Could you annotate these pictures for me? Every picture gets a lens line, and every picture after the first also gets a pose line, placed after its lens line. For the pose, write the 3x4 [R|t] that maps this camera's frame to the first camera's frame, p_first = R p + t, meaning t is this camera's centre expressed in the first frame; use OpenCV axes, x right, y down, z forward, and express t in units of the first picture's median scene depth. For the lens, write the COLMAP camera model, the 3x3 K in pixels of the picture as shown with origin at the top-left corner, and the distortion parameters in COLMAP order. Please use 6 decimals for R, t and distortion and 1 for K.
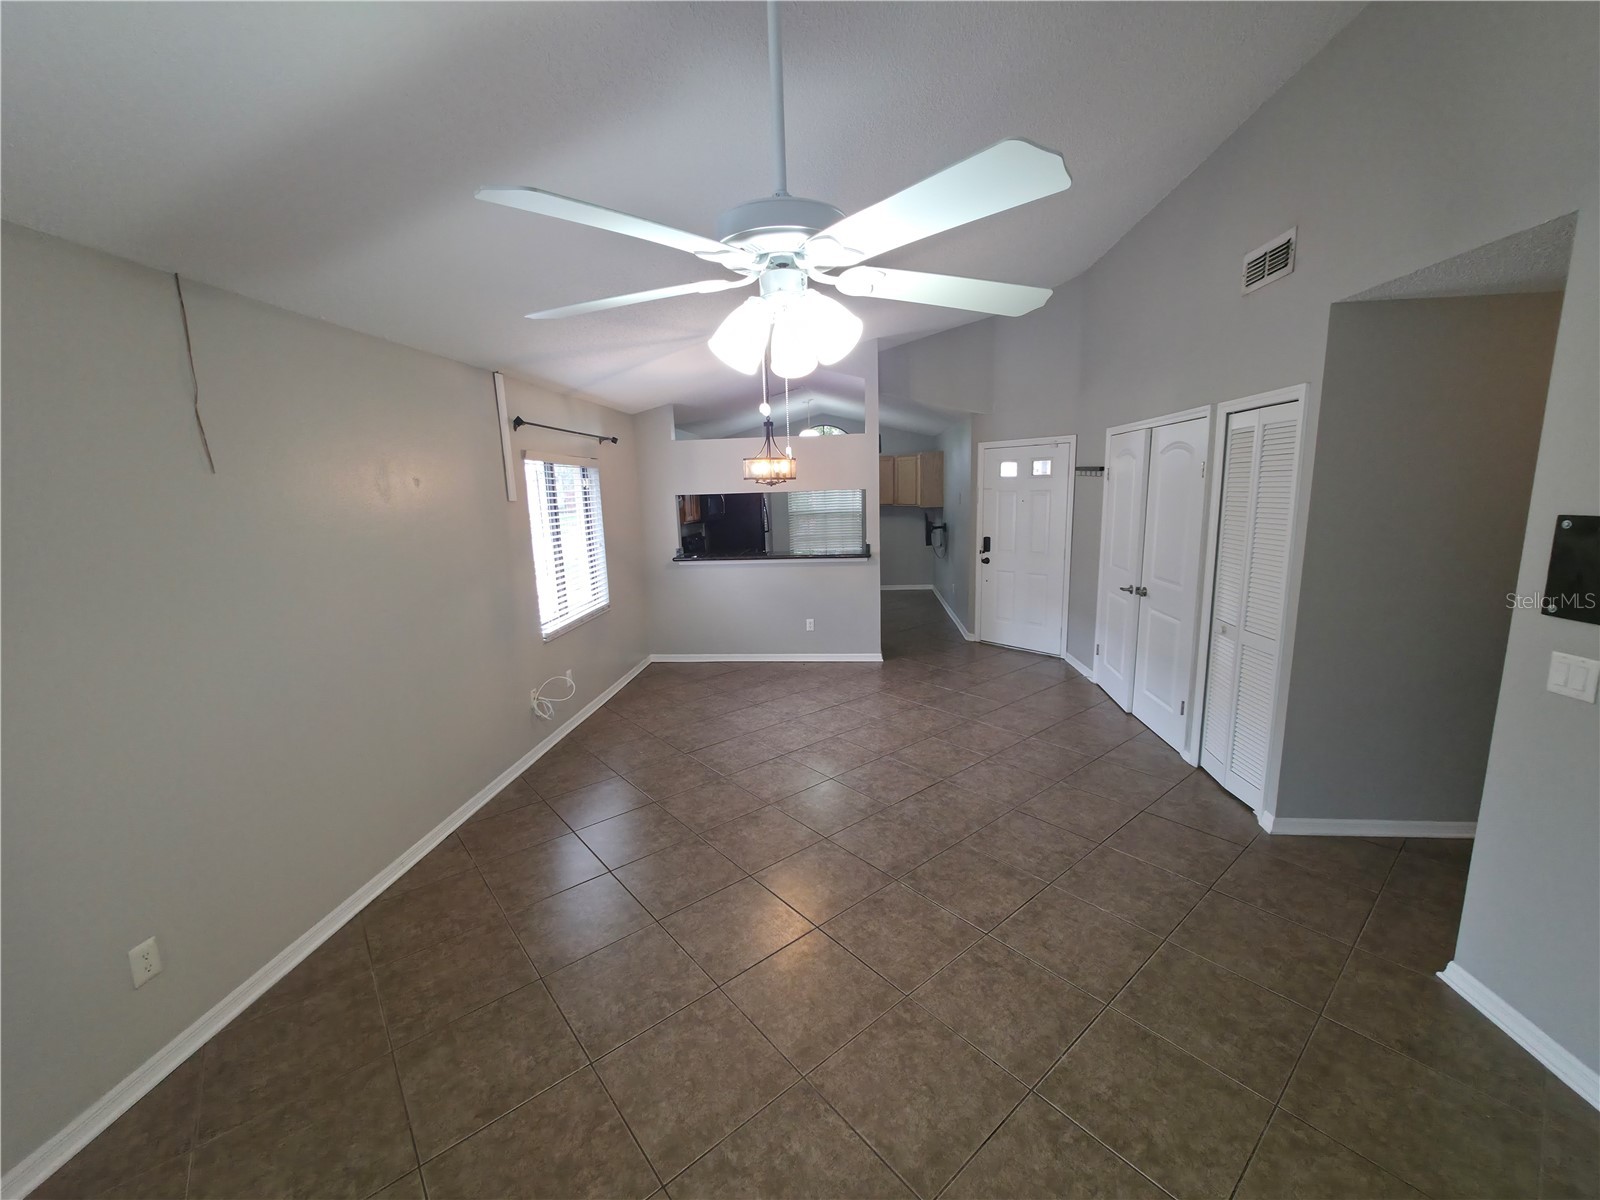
lens RADIAL K [[636.8, 0, 796.6], [0, 636.8, 600.5], [0, 0, 1]] dist [-0.000564, 0.000318]
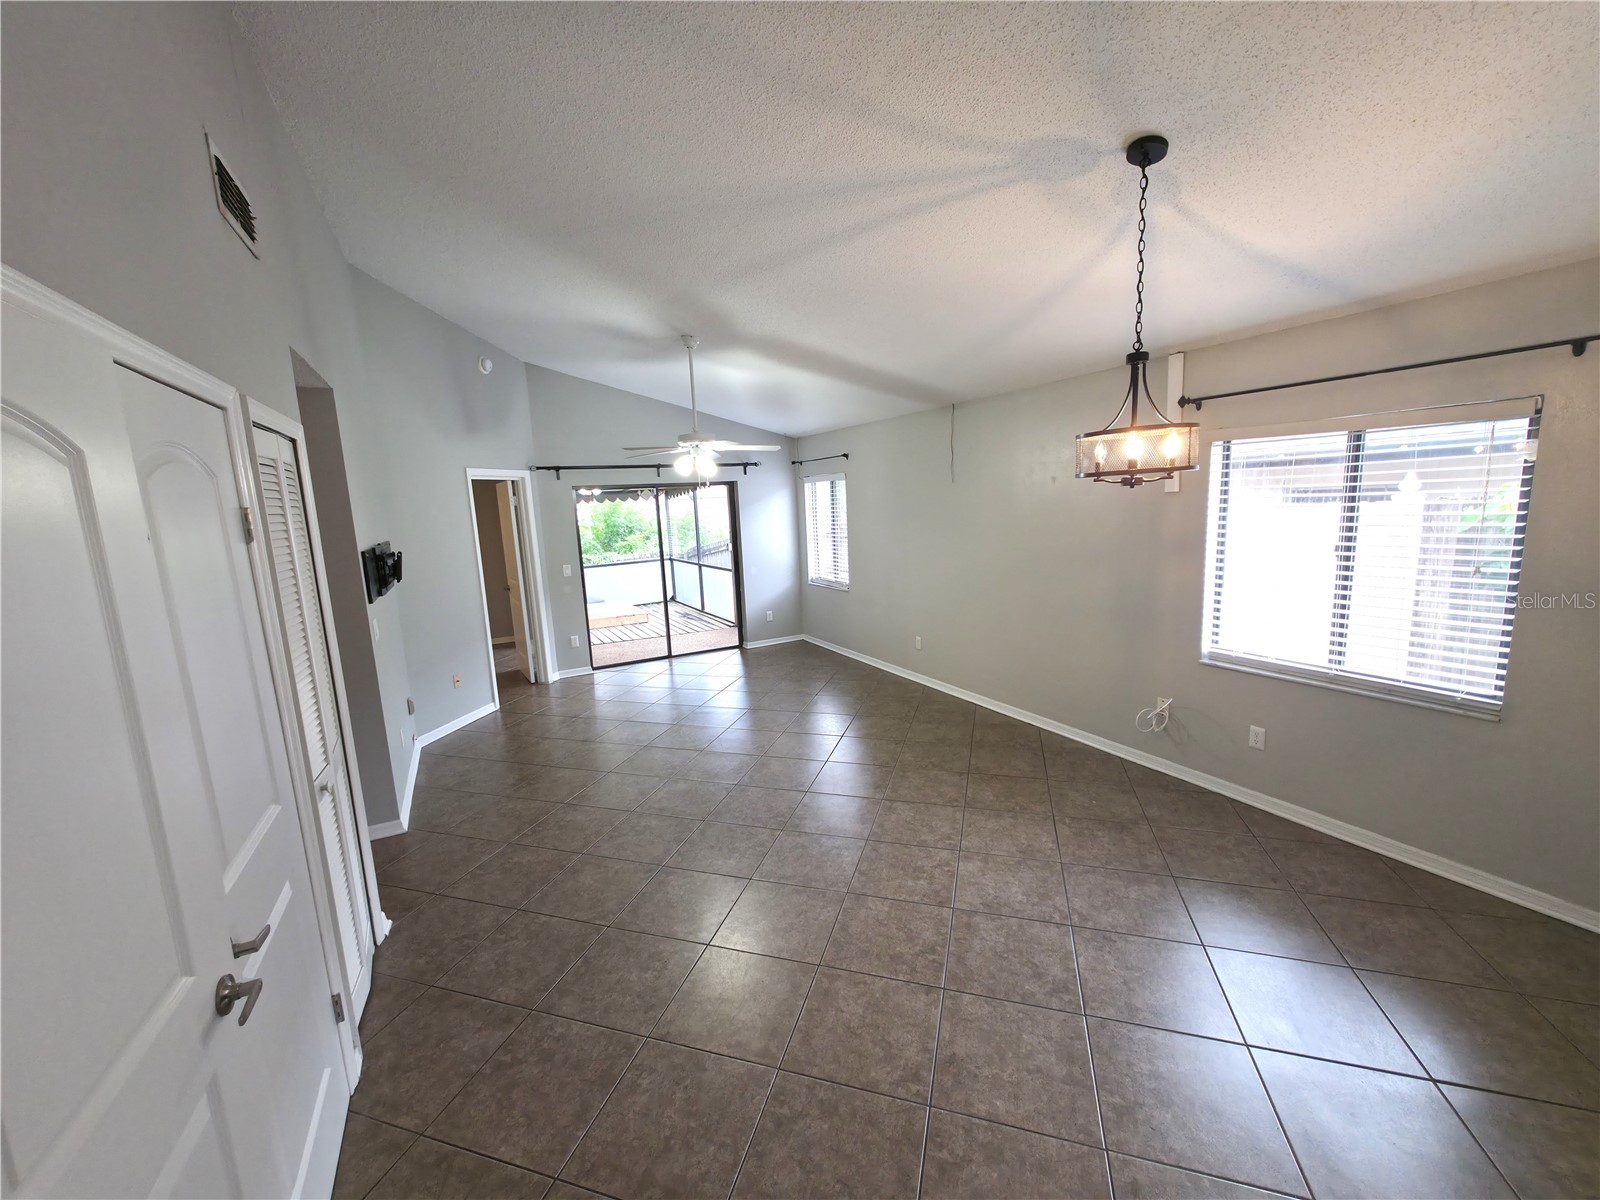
lens RADIAL K [[636.8, 0, 796.6], [0, 636.8, 600.5], [0, 0, 1]] dist [-0.000564, 0.000318]
pose [[-0.836161, 0.153855, -0.526464, 0.469553], [-0.025587, 0.947864, 0.317646, -0.260760], [0.547887, 0.279074, -0.788630, 1.340415]]
